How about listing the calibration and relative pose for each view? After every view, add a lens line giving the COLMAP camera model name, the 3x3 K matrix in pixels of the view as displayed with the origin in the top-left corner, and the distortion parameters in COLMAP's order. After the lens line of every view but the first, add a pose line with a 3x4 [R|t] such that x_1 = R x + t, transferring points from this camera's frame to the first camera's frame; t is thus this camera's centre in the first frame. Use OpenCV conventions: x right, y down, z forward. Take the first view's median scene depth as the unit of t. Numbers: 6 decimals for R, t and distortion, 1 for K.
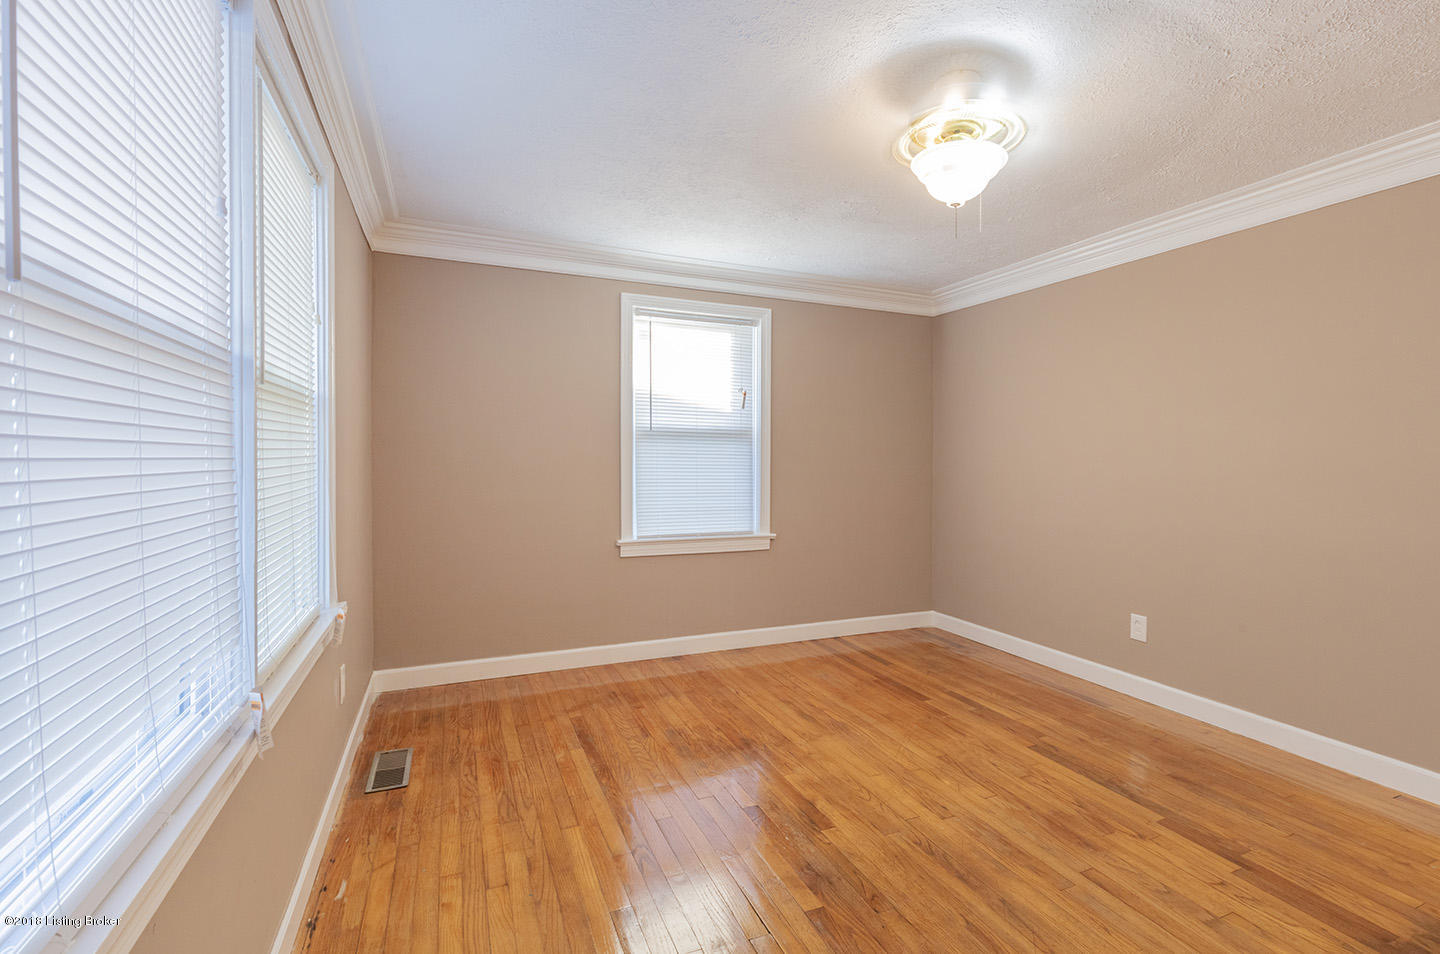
lens RADIAL K [[651.7, 0, 733.3], [0, 651.7, 461.7], [0, 0, 1]] dist [0.008007, -0.000026]
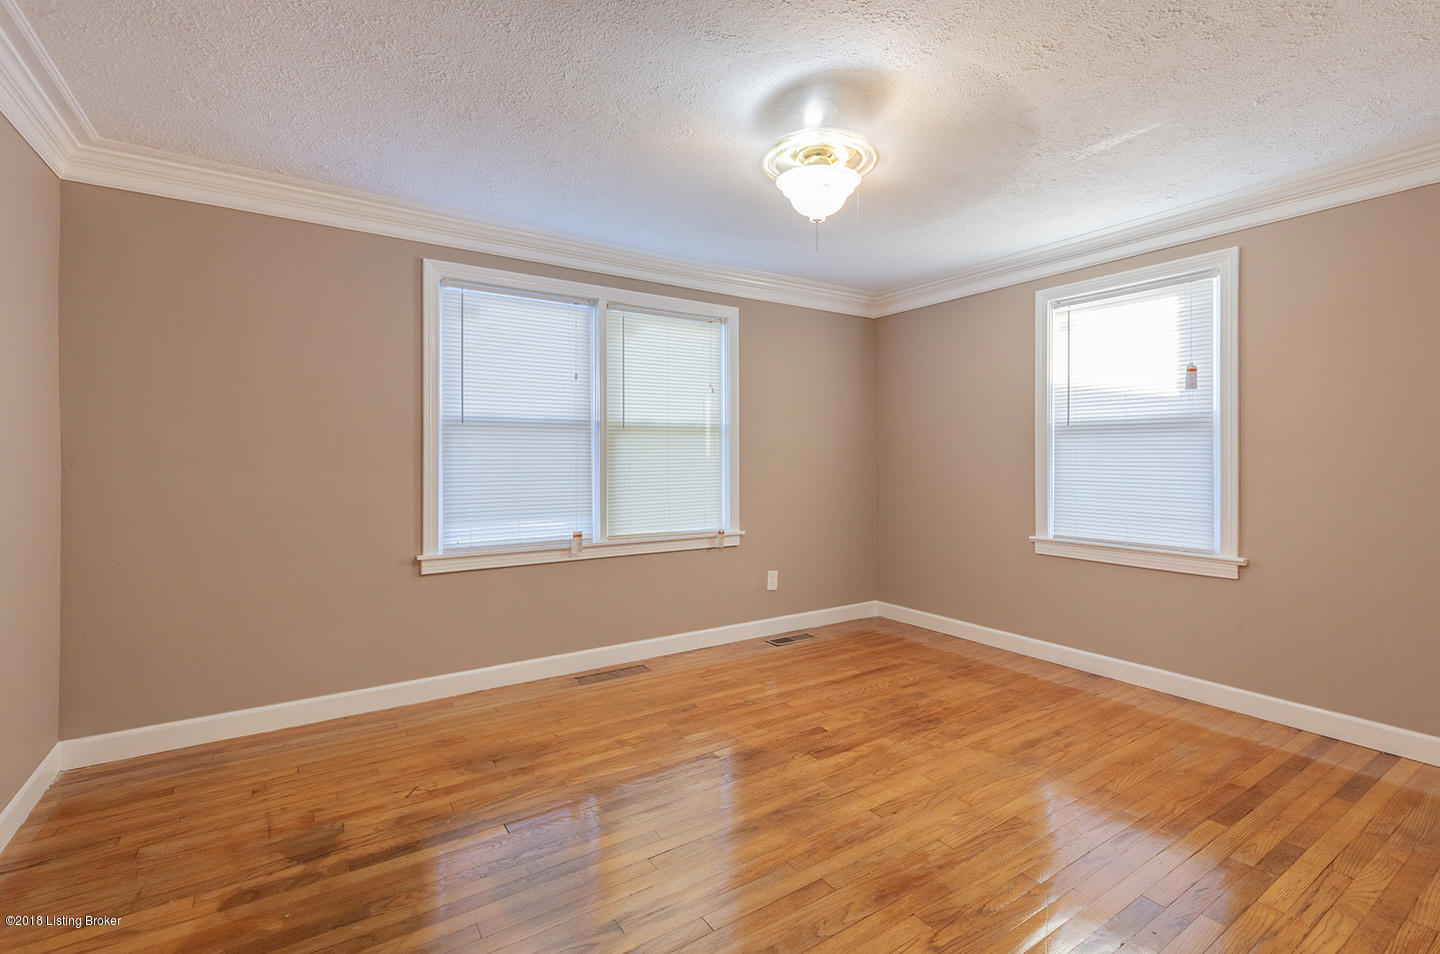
lens RADIAL K [[651.7, 0, 733.3], [0, 651.7, 461.7], [0, 0, 1]] dist [0.008007, -0.000026]
pose [[0.184580, -0.003780, -0.982810, 0.734458], [-0.005121, 0.999975, -0.004807, 0.011919], [0.982804, 0.005921, 0.184556, 0.352623]]
